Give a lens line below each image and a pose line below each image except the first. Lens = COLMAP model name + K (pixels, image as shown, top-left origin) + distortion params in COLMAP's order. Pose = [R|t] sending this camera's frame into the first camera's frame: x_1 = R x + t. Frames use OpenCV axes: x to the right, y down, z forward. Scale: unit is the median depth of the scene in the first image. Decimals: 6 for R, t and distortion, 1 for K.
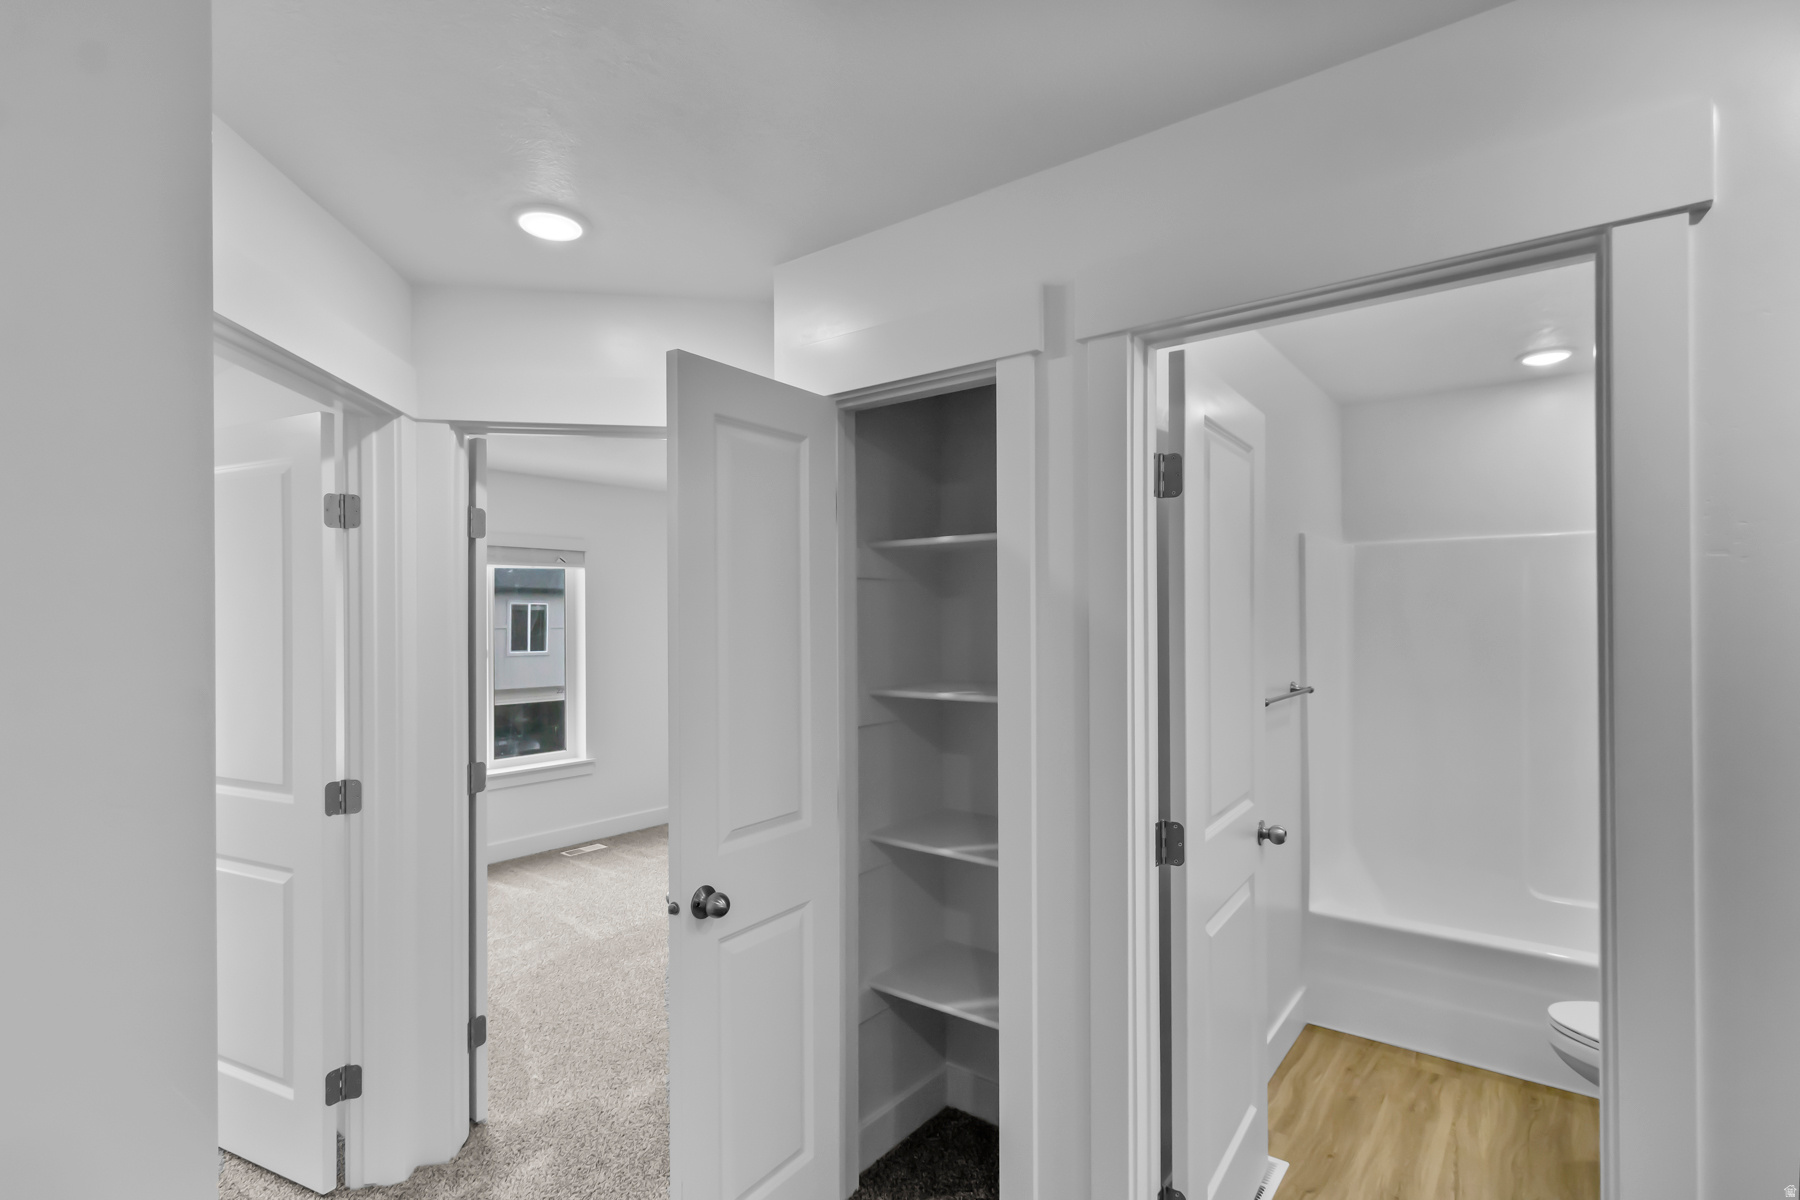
lens RADIAL K [[866.7, 0, 890.5], [0, 866.7, 618.2], [0, 0, 1]] dist [0.019764, -0.000137]
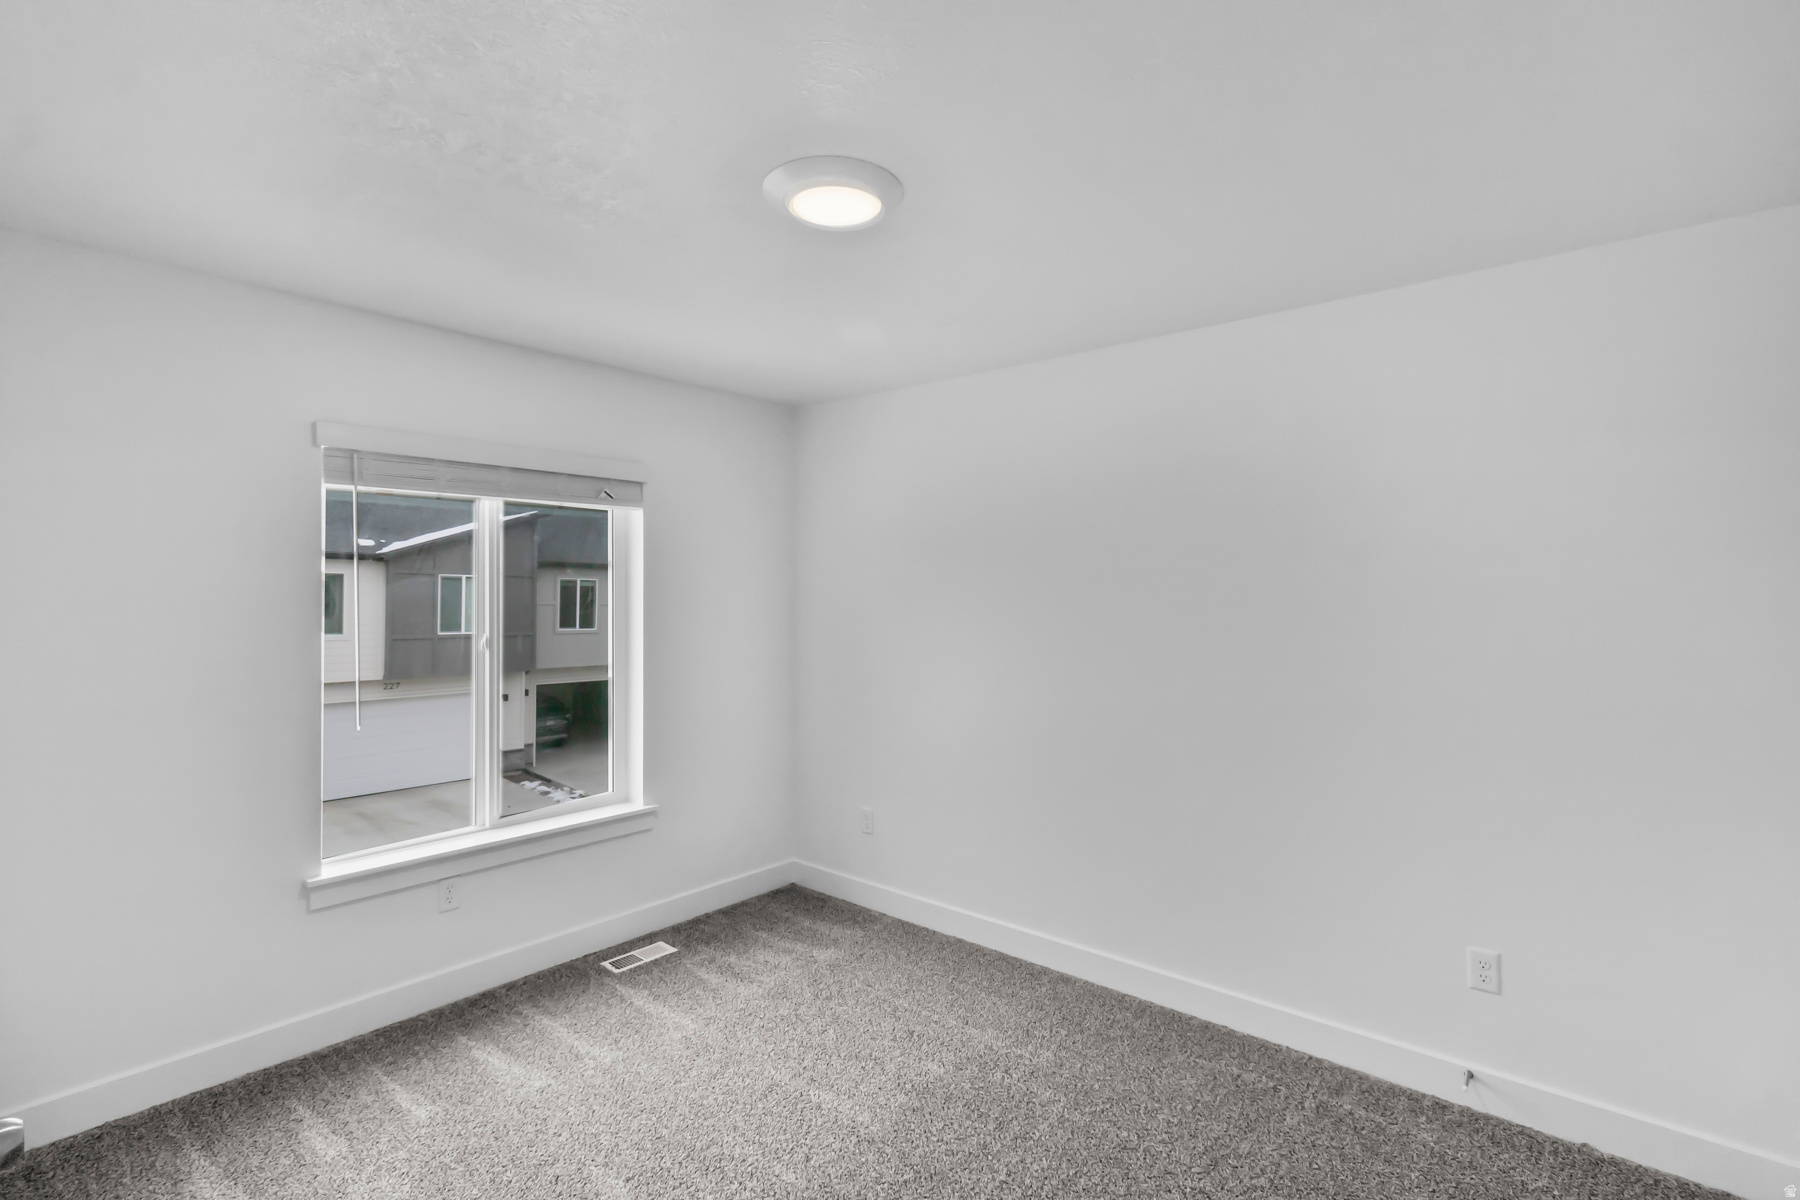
lens RADIAL K [[834.2, 0, 902.4], [0, 834.2, 588.5], [0, 0, 1]] dist [0.003172, 0.000474]
pose [[0.999619, 0.004014, -0.027291, -0.143117], [-0.004294, 0.999939, -0.010210, 0.006721], [0.027249, 0.010323, 0.999575, 0.389762]]
